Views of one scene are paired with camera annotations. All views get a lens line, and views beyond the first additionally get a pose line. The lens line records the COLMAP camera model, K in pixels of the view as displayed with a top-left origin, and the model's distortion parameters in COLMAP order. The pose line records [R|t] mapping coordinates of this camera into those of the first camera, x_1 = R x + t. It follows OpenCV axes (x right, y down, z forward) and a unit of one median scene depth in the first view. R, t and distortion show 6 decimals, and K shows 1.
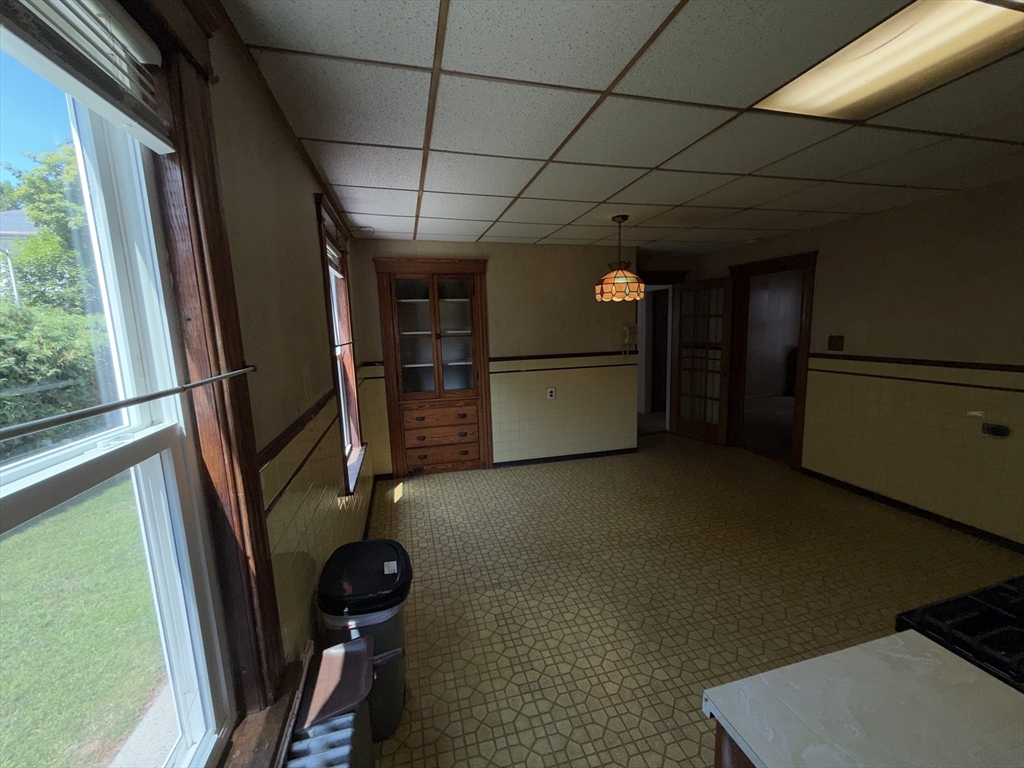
lens RADIAL K [[410.4, 0, 509.3], [0, 410.4, 383.5], [0, 0, 1]] dist [-0.001384, 0.000732]
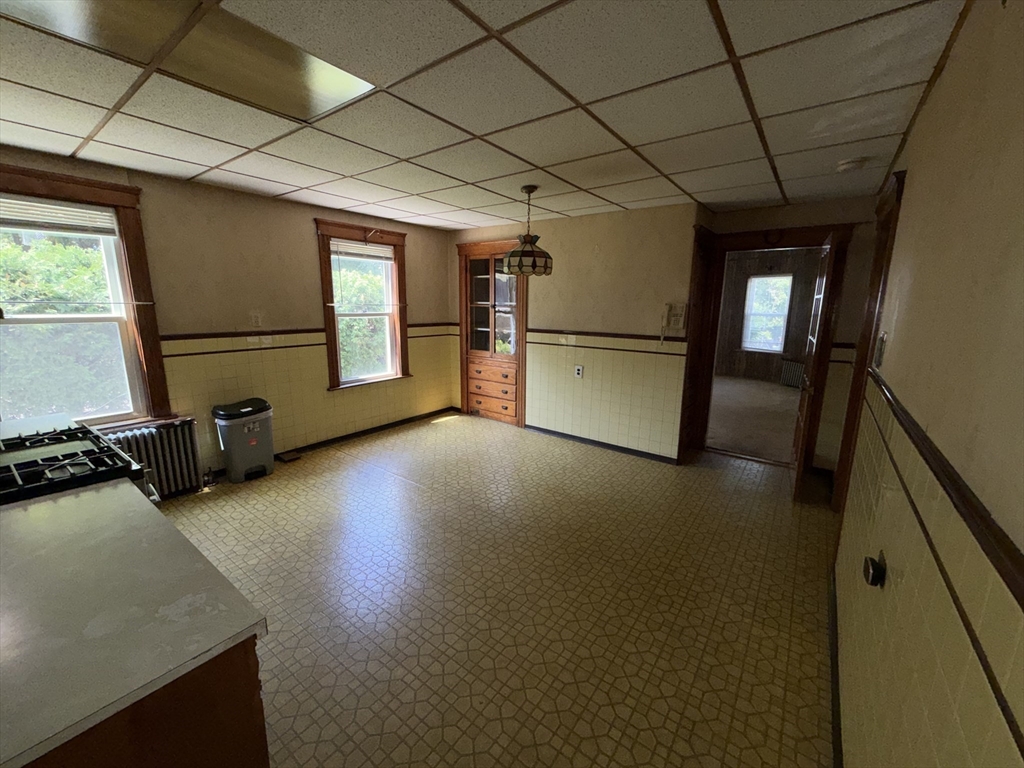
lens RADIAL K [[410.4, 0, 508.7], [0, 410.4, 383.2], [0, 0, 1]] dist [-0.001384, 0.000732]
pose [[0.621158, 0.189277, -0.760485, 0.835526], [-0.145322, 0.981385, 0.125559, -0.052534], [0.770094, 0.032524, 0.637101, 0.281219]]
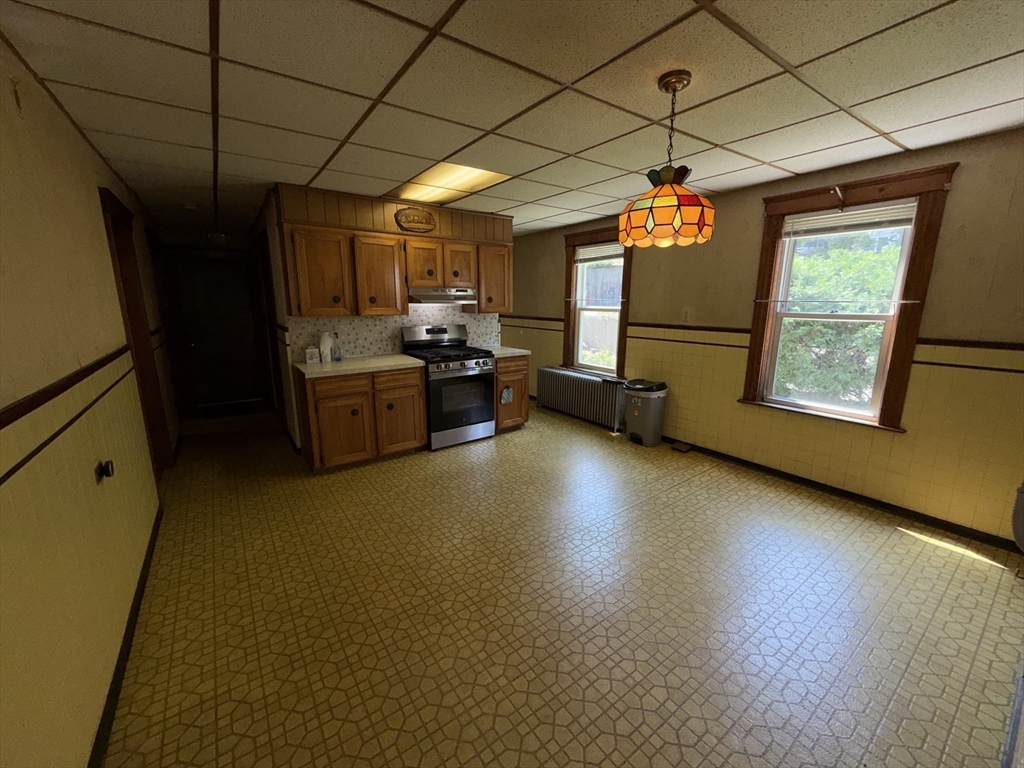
lens RADIAL K [[410.4, 0, 508.7], [0, 410.4, 383.7], [0, 0, 1]] dist [-0.001384, 0.000732]
pose [[-0.935107, 0.104684, -0.338551, 0.534266], [-0.020616, 0.937681, 0.346886, -0.172722], [0.353766, 0.331355, -0.874673, 1.182993]]
